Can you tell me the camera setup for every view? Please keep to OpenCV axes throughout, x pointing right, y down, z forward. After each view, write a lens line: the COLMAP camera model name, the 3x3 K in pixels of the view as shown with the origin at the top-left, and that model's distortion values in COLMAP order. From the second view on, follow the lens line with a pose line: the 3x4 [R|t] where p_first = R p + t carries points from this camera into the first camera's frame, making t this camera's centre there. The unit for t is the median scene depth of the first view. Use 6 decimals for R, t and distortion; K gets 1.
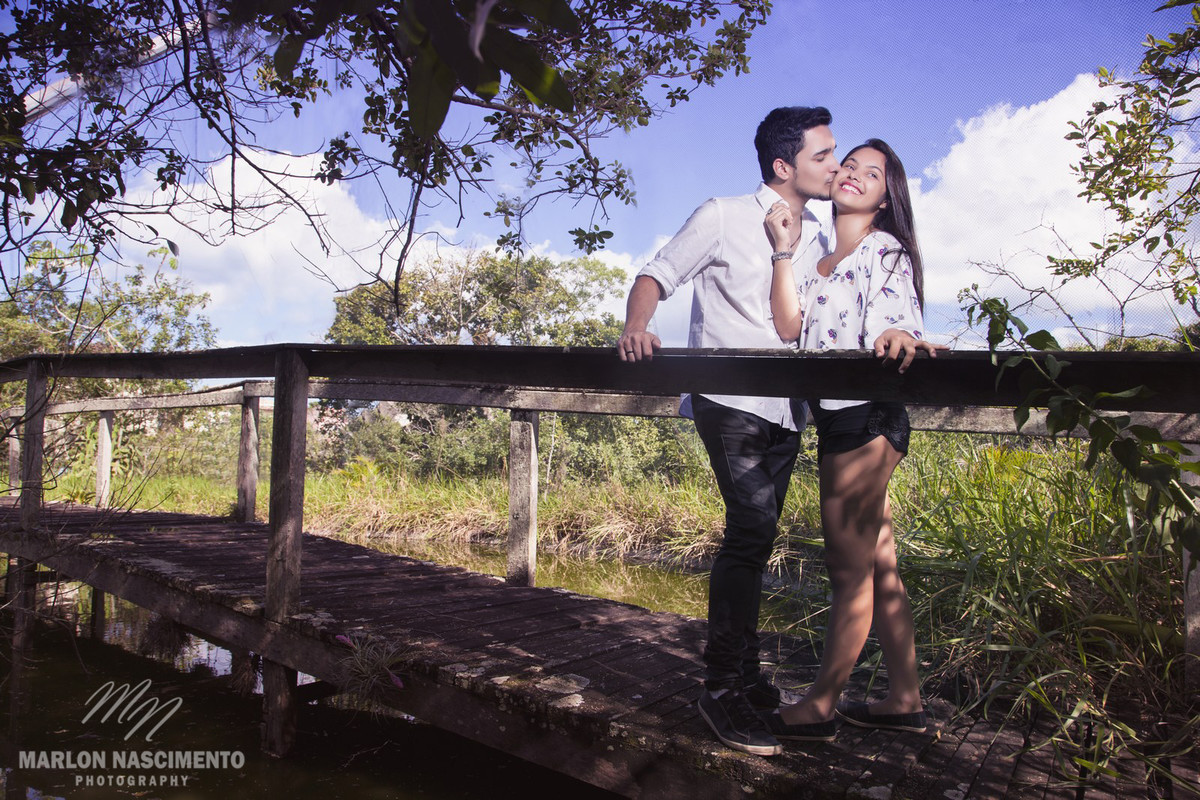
lens RADIAL K [[791.9, 0, 600.0], [0, 791.9, 400.0], [0, 0, 1]] dist [-0.082368, 0.003170]
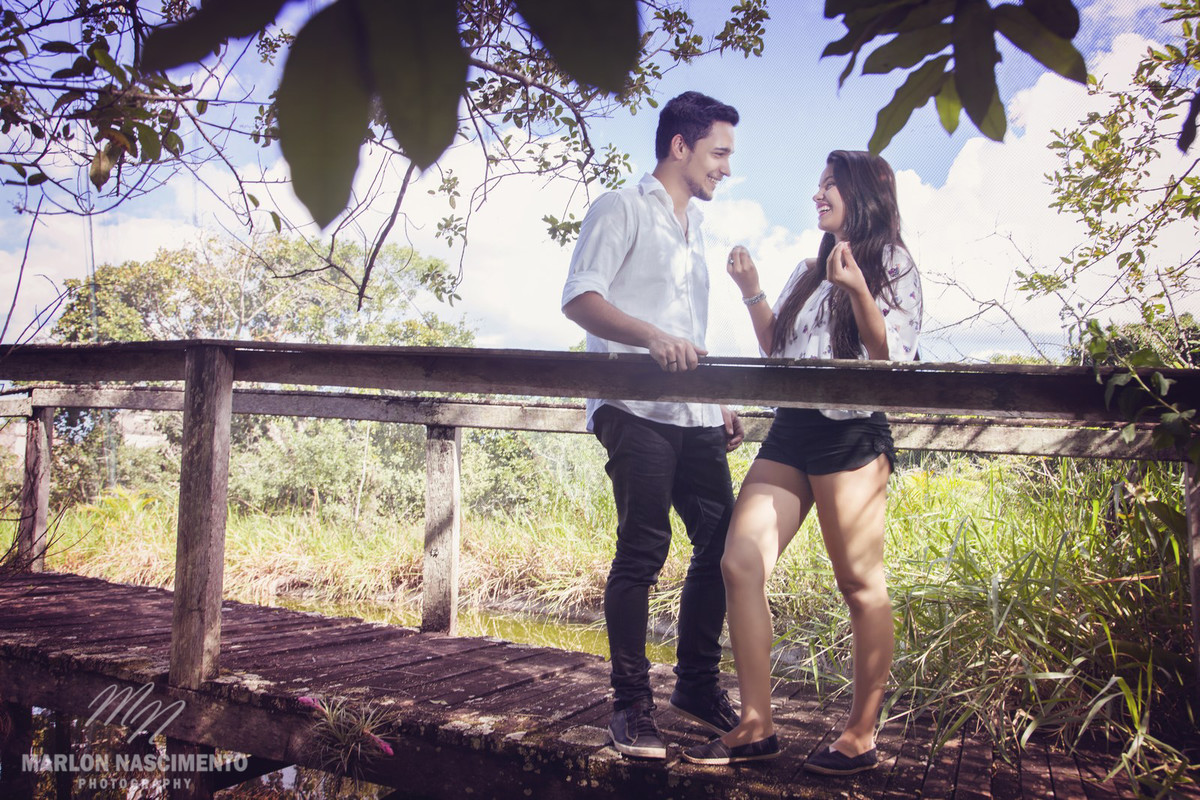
lens RADIAL K [[958.8, 0, 600.0], [0, 958.8, 400.0], [0, 0, 1]] dist [-0.050477, 0.008612]
pose [[0.976354, 0.014239, 0.215708, -0.181323], [-0.009672, 0.999706, -0.022213, 0.007126], [-0.215961, 0.019601, 0.976205, -0.033253]]
